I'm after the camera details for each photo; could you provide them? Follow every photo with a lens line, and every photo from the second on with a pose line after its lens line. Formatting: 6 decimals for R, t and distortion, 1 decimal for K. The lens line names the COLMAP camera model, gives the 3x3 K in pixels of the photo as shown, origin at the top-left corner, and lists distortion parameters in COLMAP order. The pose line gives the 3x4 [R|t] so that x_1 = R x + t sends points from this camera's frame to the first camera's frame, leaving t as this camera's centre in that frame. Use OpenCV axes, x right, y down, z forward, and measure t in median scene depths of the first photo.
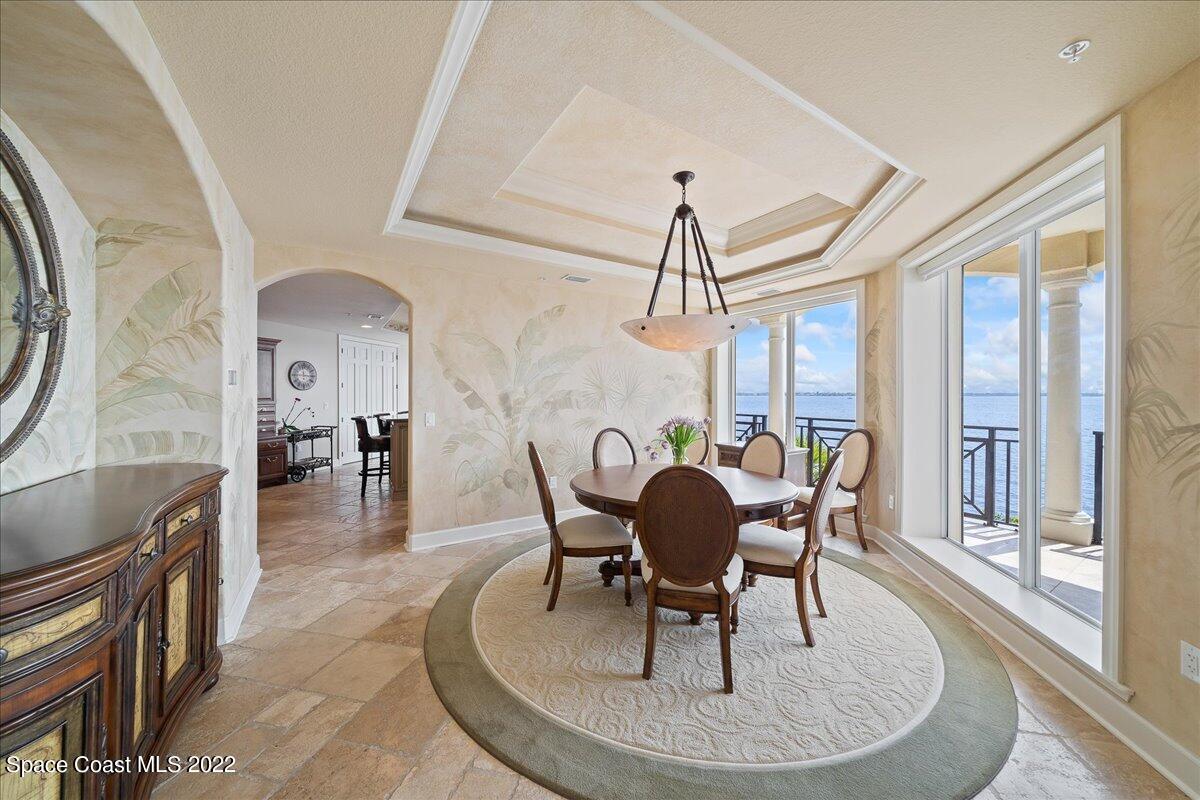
lens RADIAL K [[433.6, 0, 601.3], [0, 433.6, 396.2], [0, 0, 1]] dist [-0.005974, 0.000091]
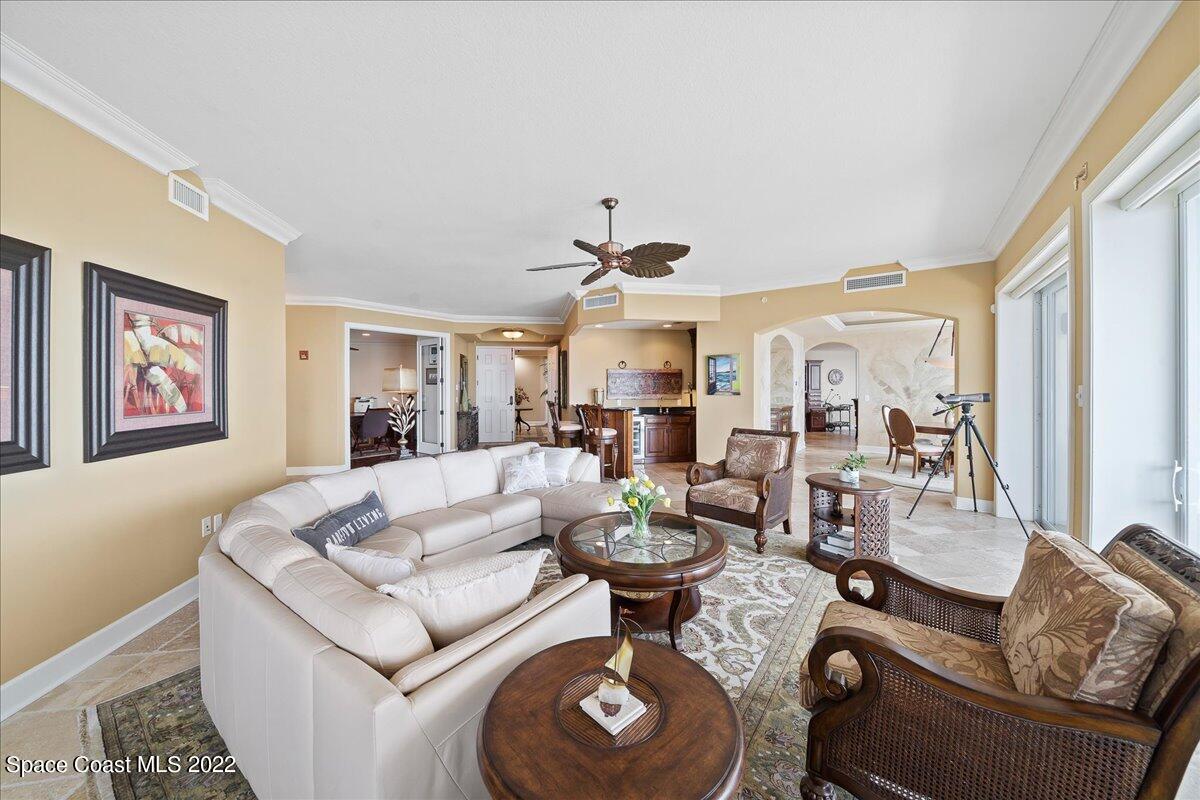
lens RADIAL K [[419.0, 0, 612.3], [0, 419.0, 391.8], [0, 0, 1]] dist [-0.003081, -0.000149]
pose [[0.397259, 0.008088, -0.917671, 0.755939], [0.001487, 0.999954, 0.009457, -0.002593], [0.917705, -0.005122, 0.397229, -0.779131]]
